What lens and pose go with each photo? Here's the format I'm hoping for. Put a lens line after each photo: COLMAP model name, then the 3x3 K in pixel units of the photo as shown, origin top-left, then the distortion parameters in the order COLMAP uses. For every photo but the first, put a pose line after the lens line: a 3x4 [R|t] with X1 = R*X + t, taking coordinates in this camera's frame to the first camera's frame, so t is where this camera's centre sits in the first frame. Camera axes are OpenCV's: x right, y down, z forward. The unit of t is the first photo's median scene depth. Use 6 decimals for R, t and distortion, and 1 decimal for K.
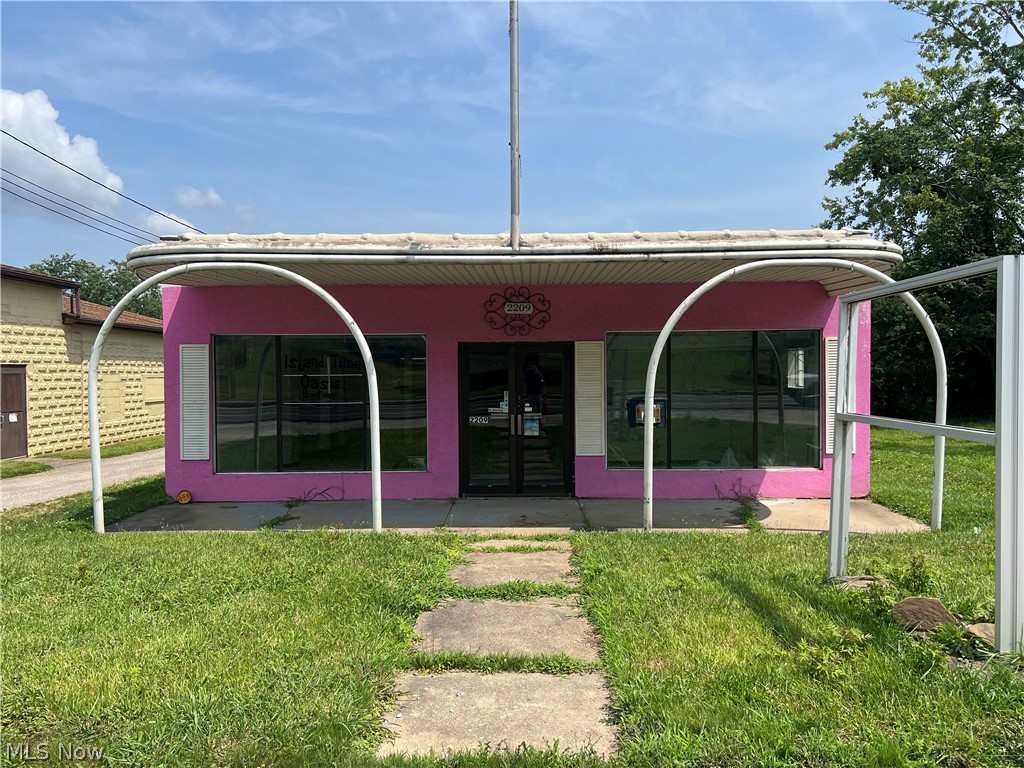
lens RADIAL K [[793.9, 0, 512.0], [0, 793.9, 384.0], [0, 0, 1]] dist [0.083515, -0.093961]
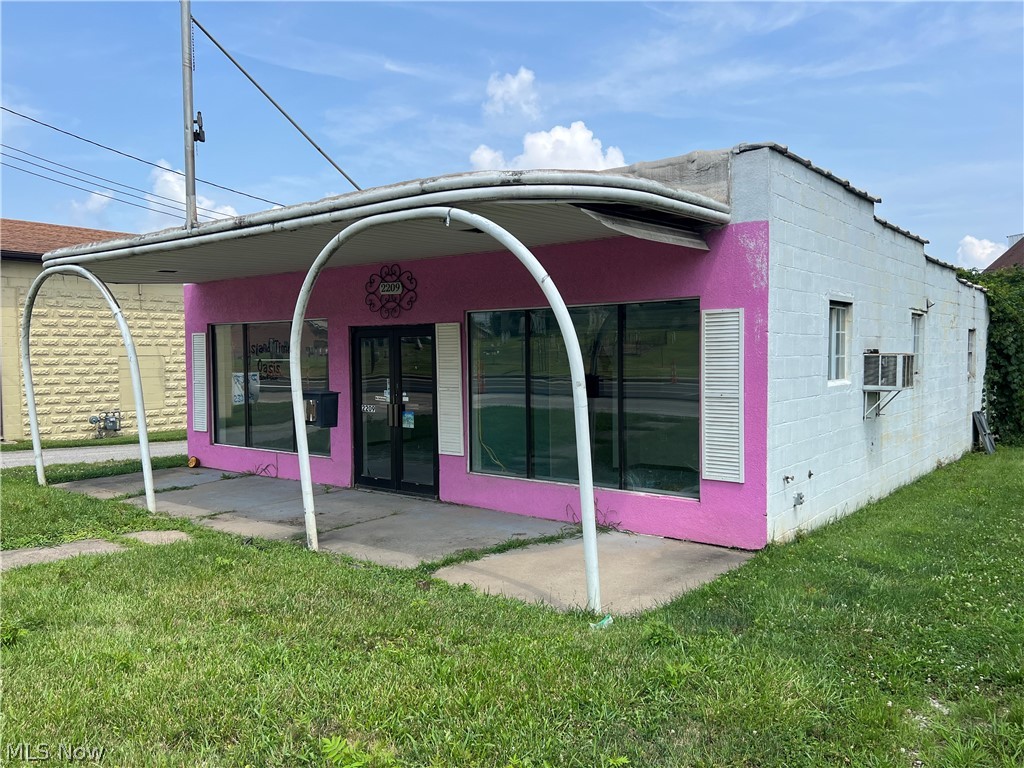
lens RADIAL K [[771.2, 0, 516.7], [0, 771.2, 378.9], [0, 0, 1]] dist [0.058270, -0.067756]
pose [[0.800026, 0.021626, -0.599575, 0.653405], [-0.004489, 0.999538, 0.030063, -0.018338], [0.599948, -0.021360, 0.799754, 0.368605]]
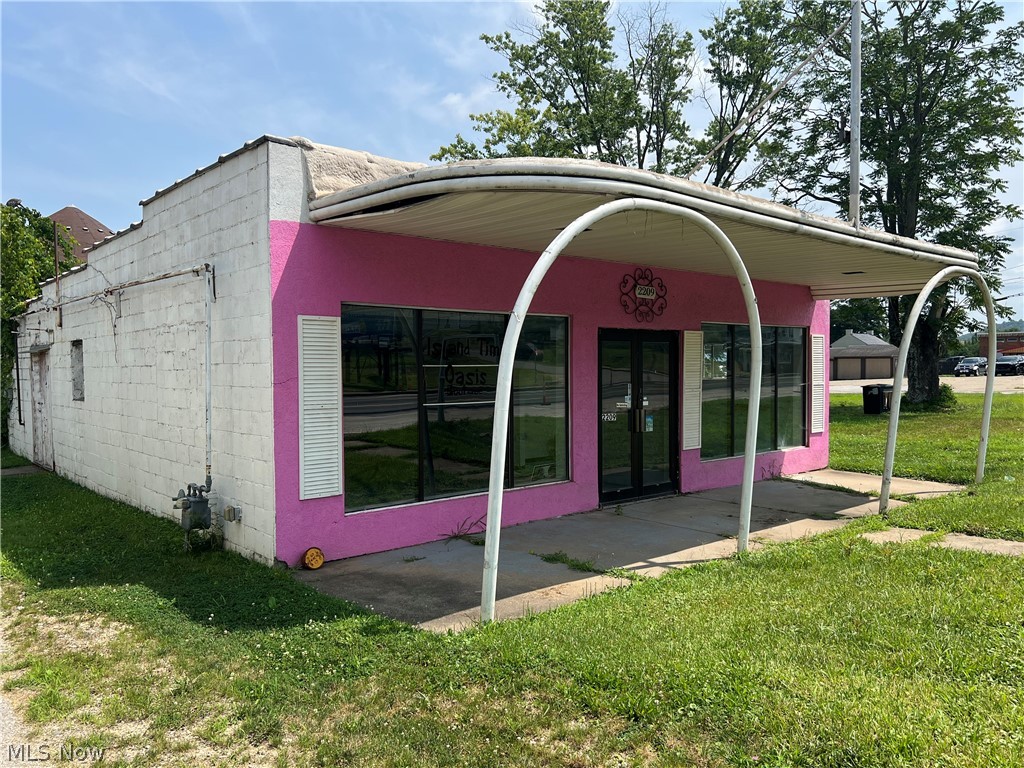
lens RADIAL K [[806.4, 0, 504.4], [0, 806.4, 389.7], [0, 0, 1]] dist [0.053228, -0.079436]
pose [[0.731554, -0.015888, 0.681598, -0.733728], [0.013777, 0.999869, 0.008521, 0.006144], [-0.681644, 0.003157, 0.731677, 0.429152]]
